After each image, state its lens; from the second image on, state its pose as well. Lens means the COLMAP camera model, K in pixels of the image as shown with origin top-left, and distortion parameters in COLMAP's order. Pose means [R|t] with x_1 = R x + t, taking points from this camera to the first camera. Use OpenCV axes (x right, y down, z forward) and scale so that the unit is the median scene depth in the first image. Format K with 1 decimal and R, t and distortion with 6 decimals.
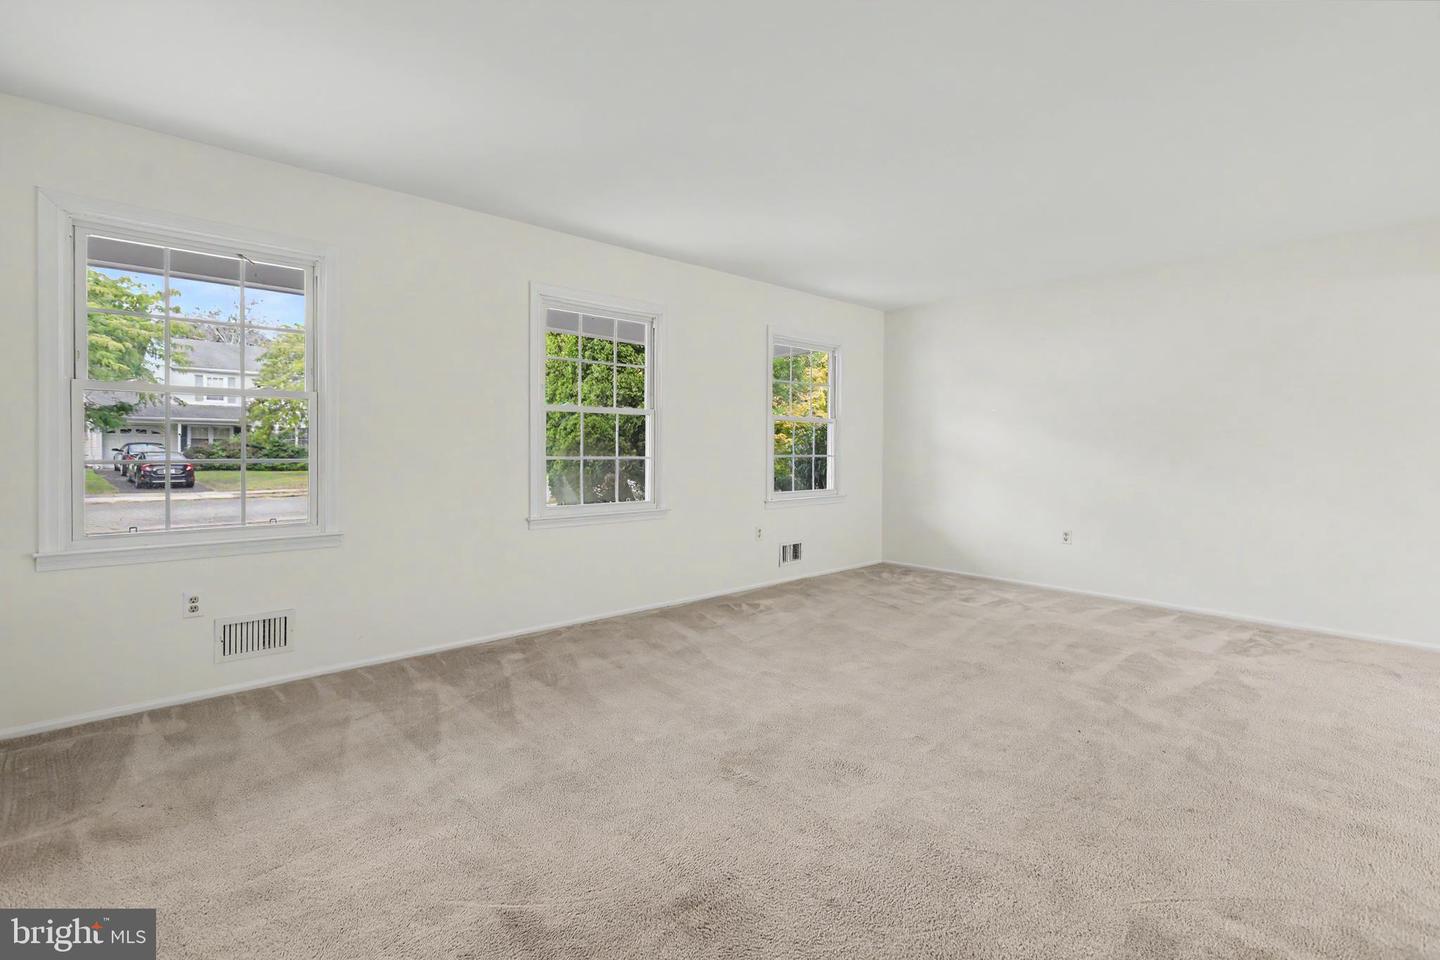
lens RADIAL K [[661.2, 0, 719.3], [0, 661.2, 445.1], [0, 0, 1]] dist [0.000488, 0.001057]
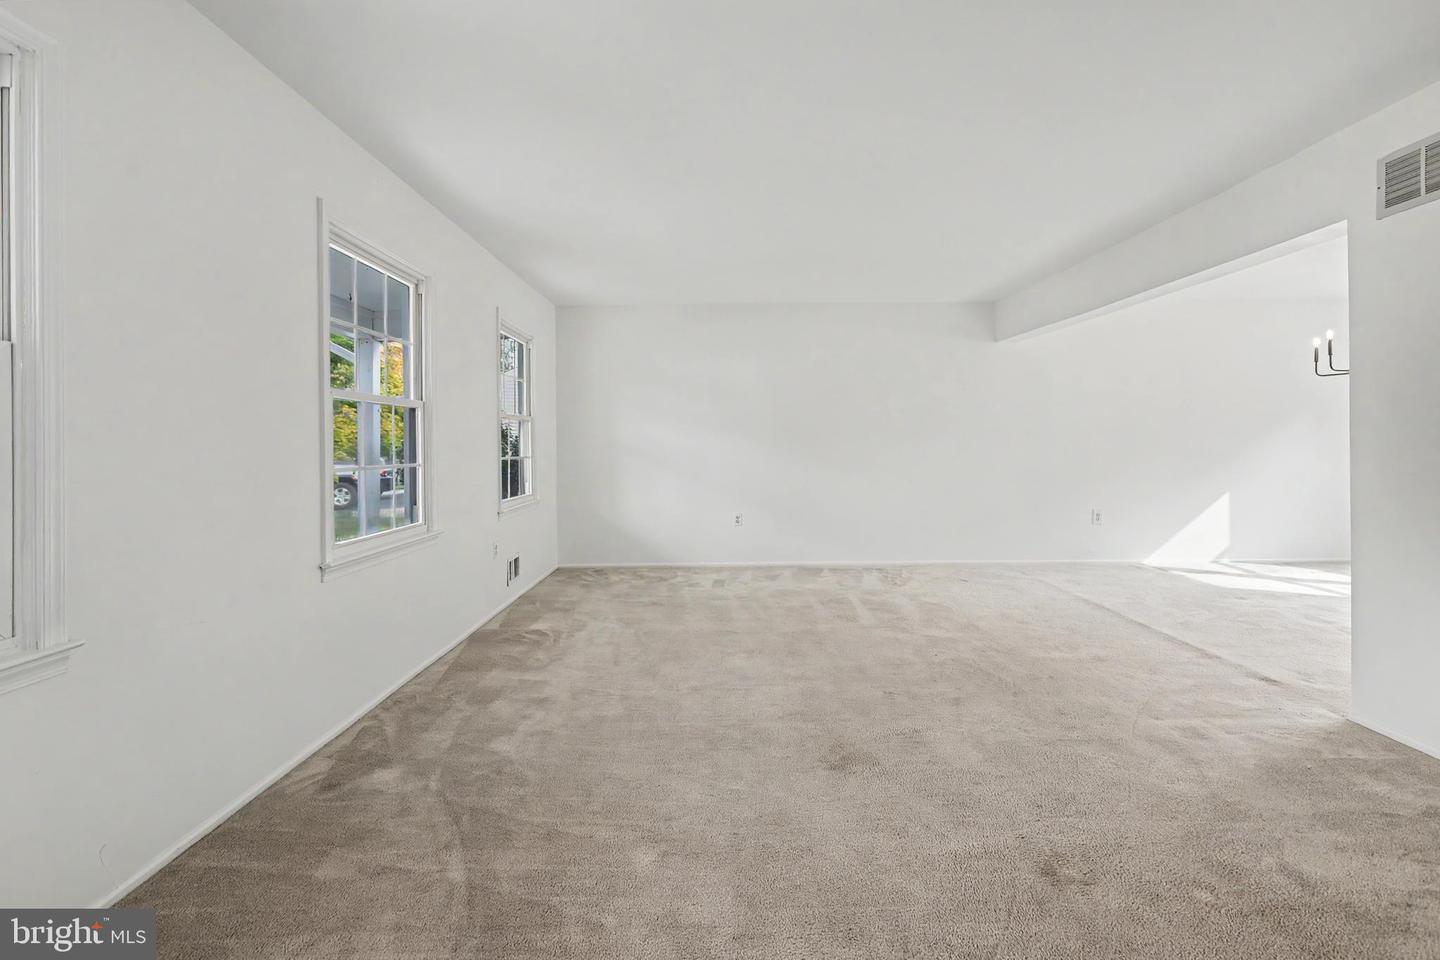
lens RADIAL K [[661.2, 0, 719.3], [0, 661.2, 445.1], [0, 0, 1]] dist [0.000488, 0.001057]
pose [[0.667383, -0.008619, 0.744664, -0.554239], [0.007267, 0.999961, 0.005062, -0.005879], [-0.744679, 0.002033, 0.667420, 0.311352]]
